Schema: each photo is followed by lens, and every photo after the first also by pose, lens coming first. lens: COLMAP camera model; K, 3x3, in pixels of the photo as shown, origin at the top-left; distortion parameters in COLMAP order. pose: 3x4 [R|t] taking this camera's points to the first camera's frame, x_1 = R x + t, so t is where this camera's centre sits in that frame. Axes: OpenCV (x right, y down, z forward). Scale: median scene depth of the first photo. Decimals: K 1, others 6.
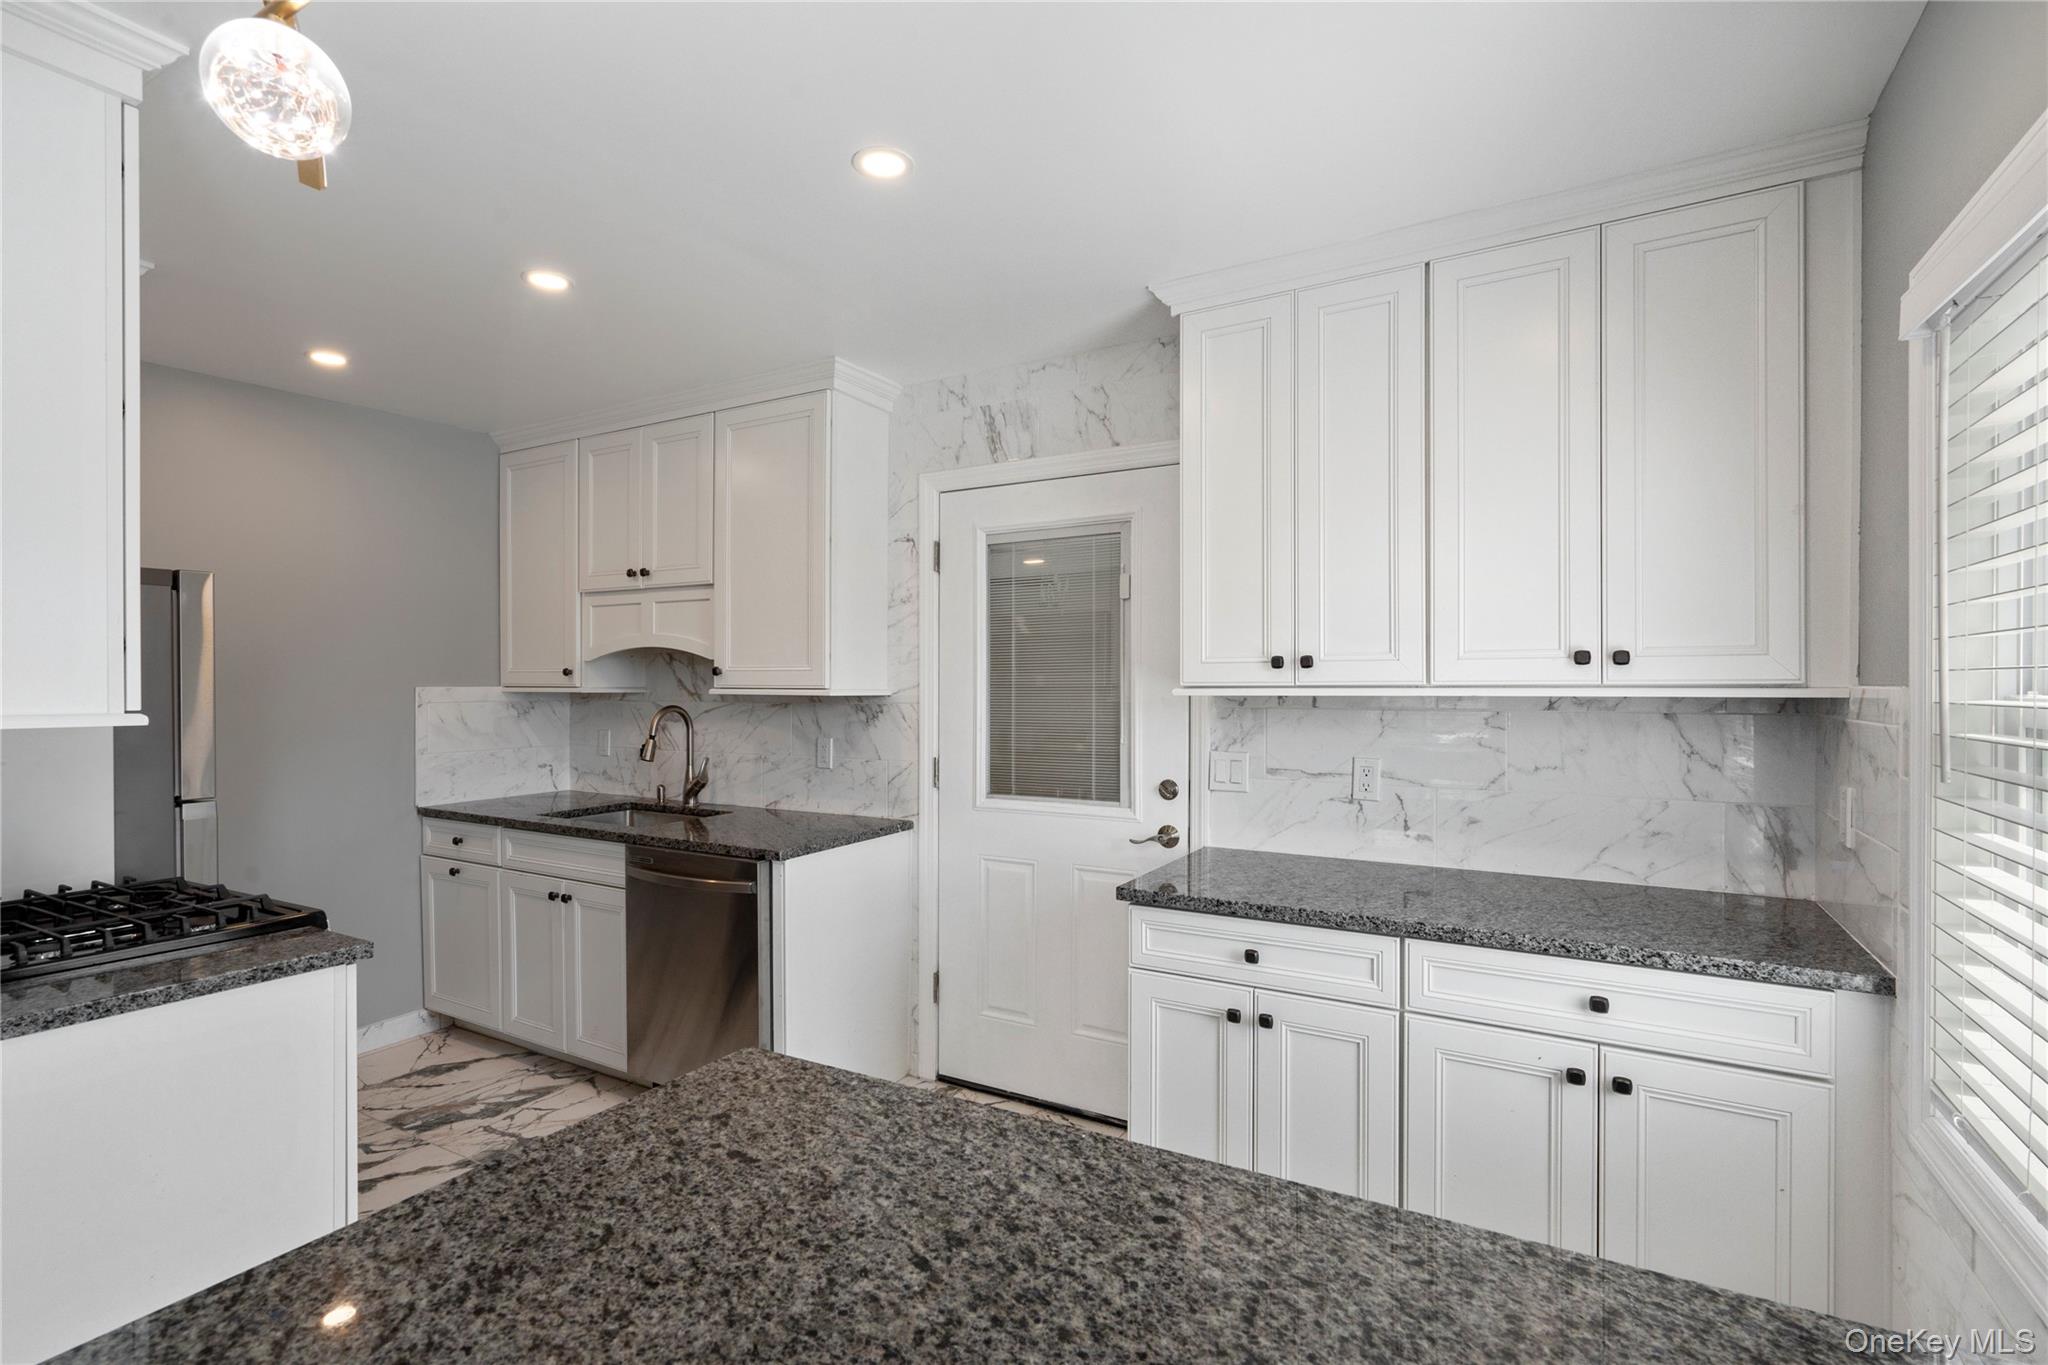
lens RADIAL K [[952.3, 0, 1026.5], [0, 952.3, 690.2], [0, 0, 1]] dist [-0.001740, 0.000580]
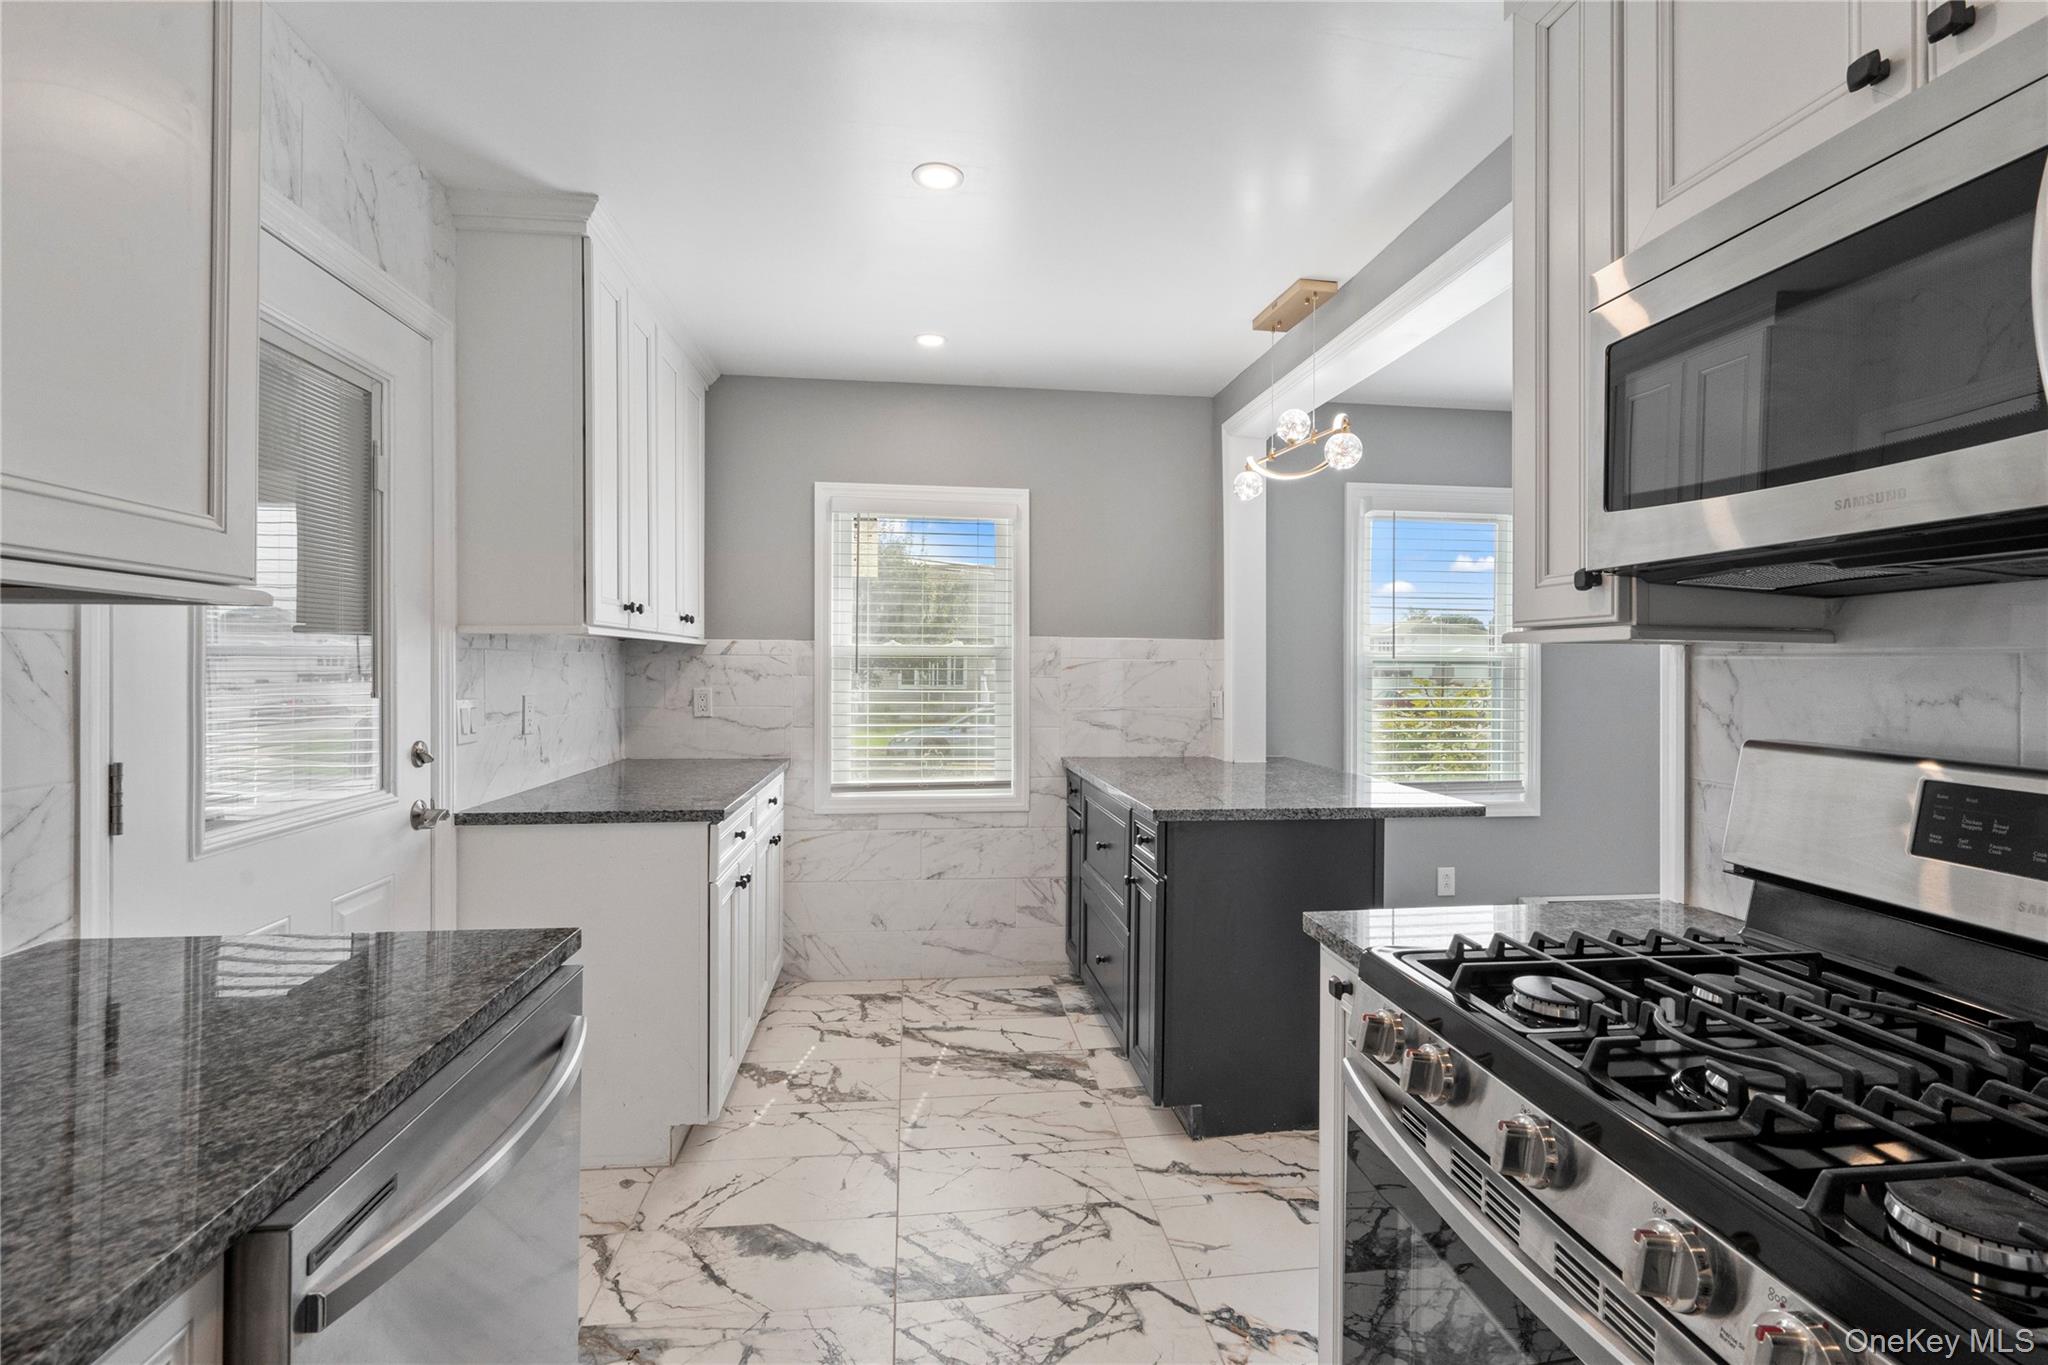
lens RADIAL K [[943.6, 0, 1029.1], [0, 943.6, 665.2], [0, 0, 1]] dist [-0.000667, 0.000778]
pose [[-0.607173, -0.001498, 0.794569, -0.704602], [-0.000673, 0.999999, 0.001371, 0.029082], [-0.794570, 0.000297, -0.607173, 0.996652]]
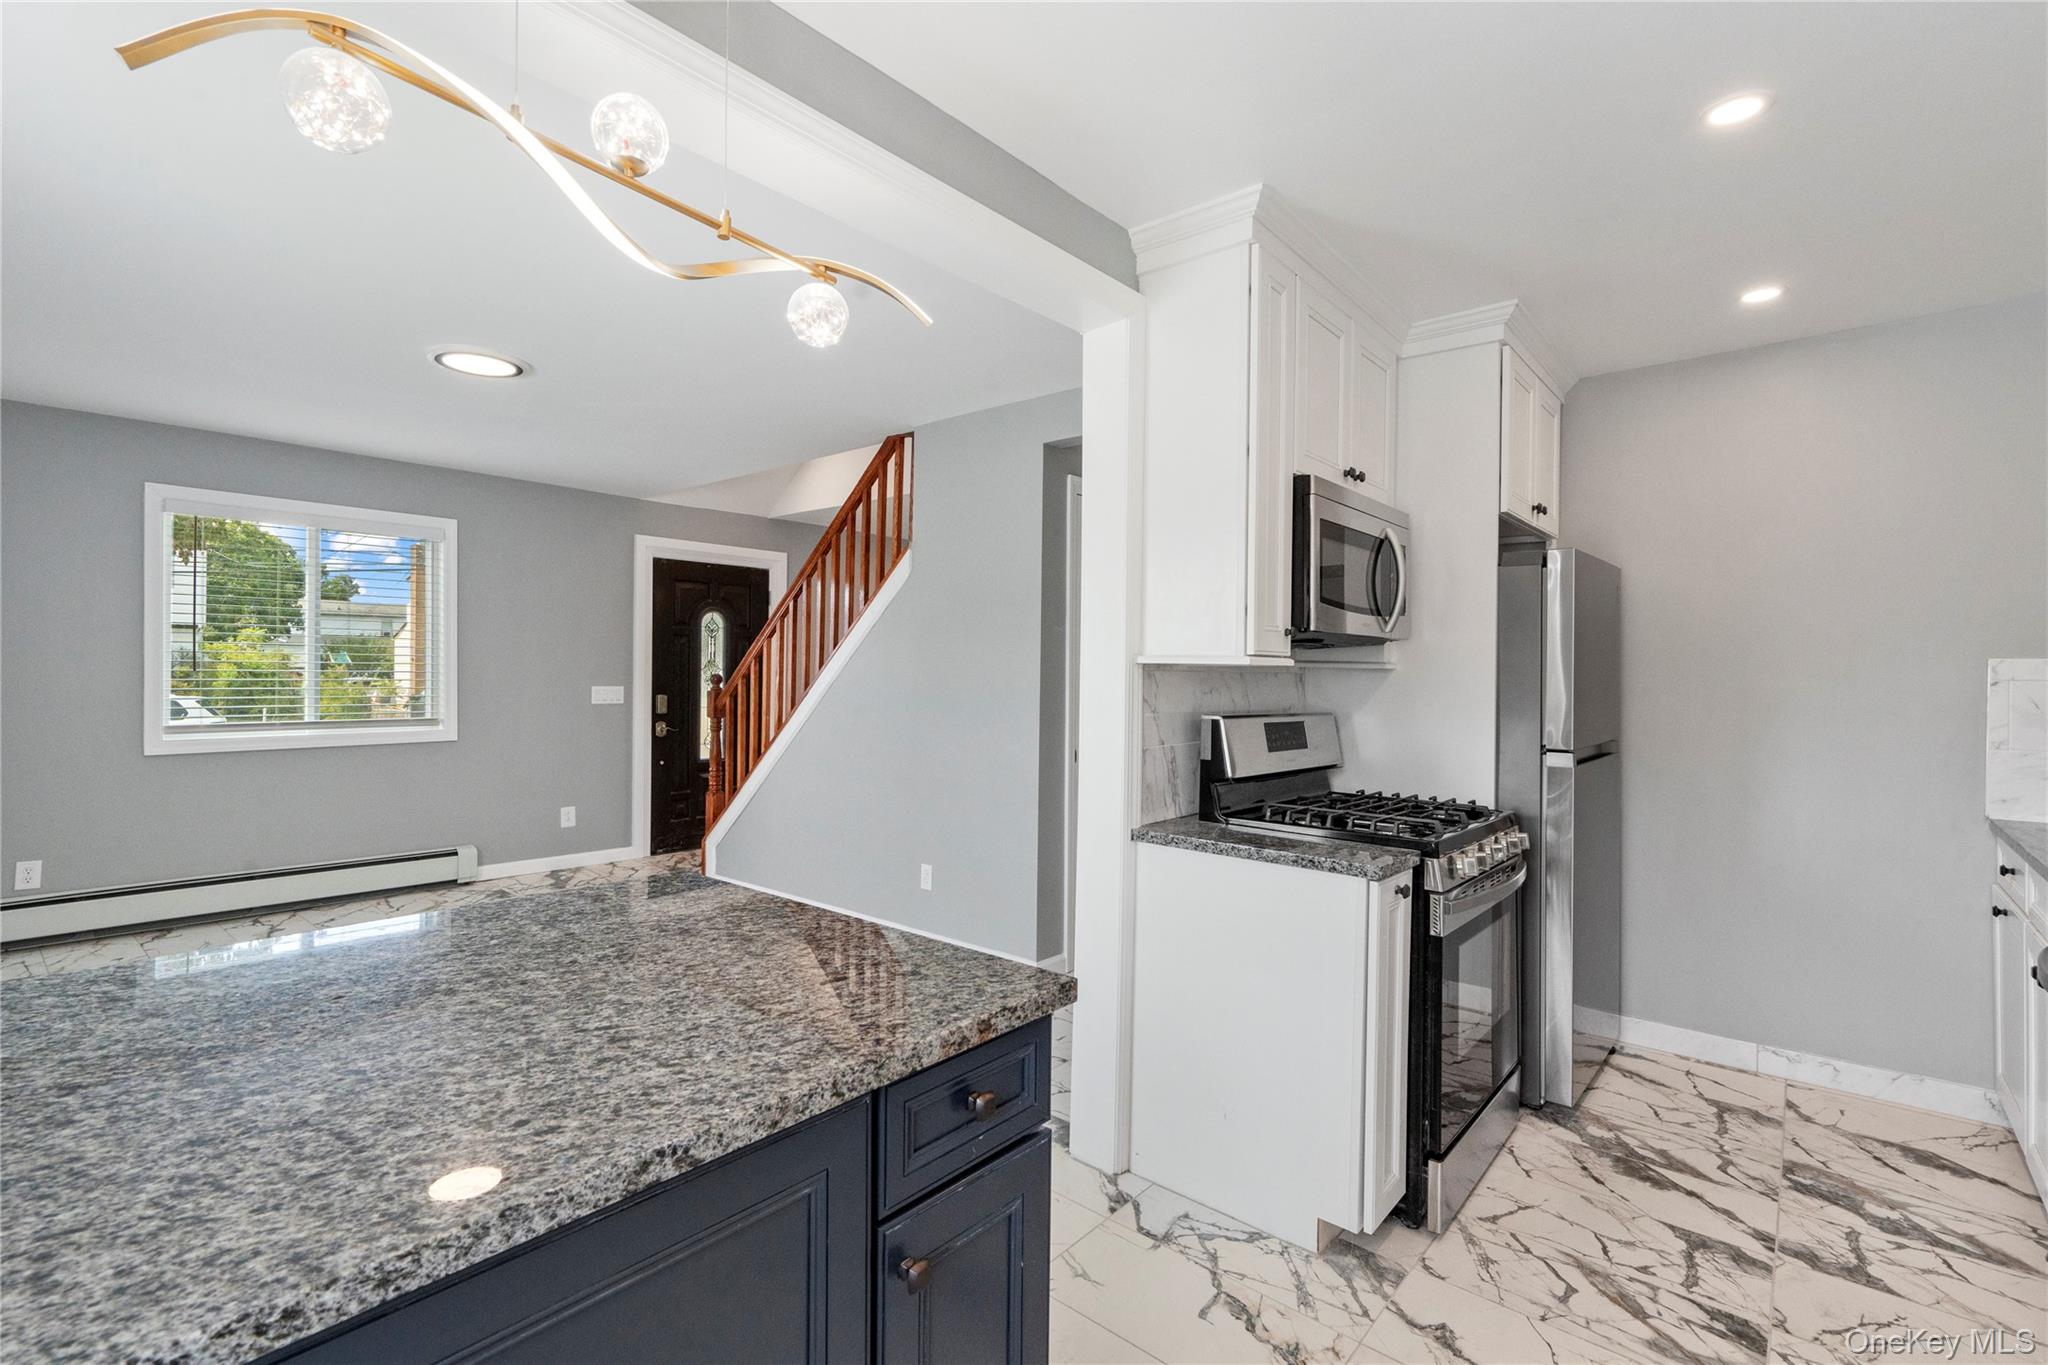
lens RADIAL K [[932.9, 0, 1025.0], [0, 932.9, 670.7], [0, 0, 1]] dist [-0.001070, 0.000652]
pose [[-0.181083, -0.000681, -0.983468, 0.271476], [-0.021092, 0.999772, 0.003191, 0.024399], [0.983242, 0.021322, -0.181056, 0.463111]]
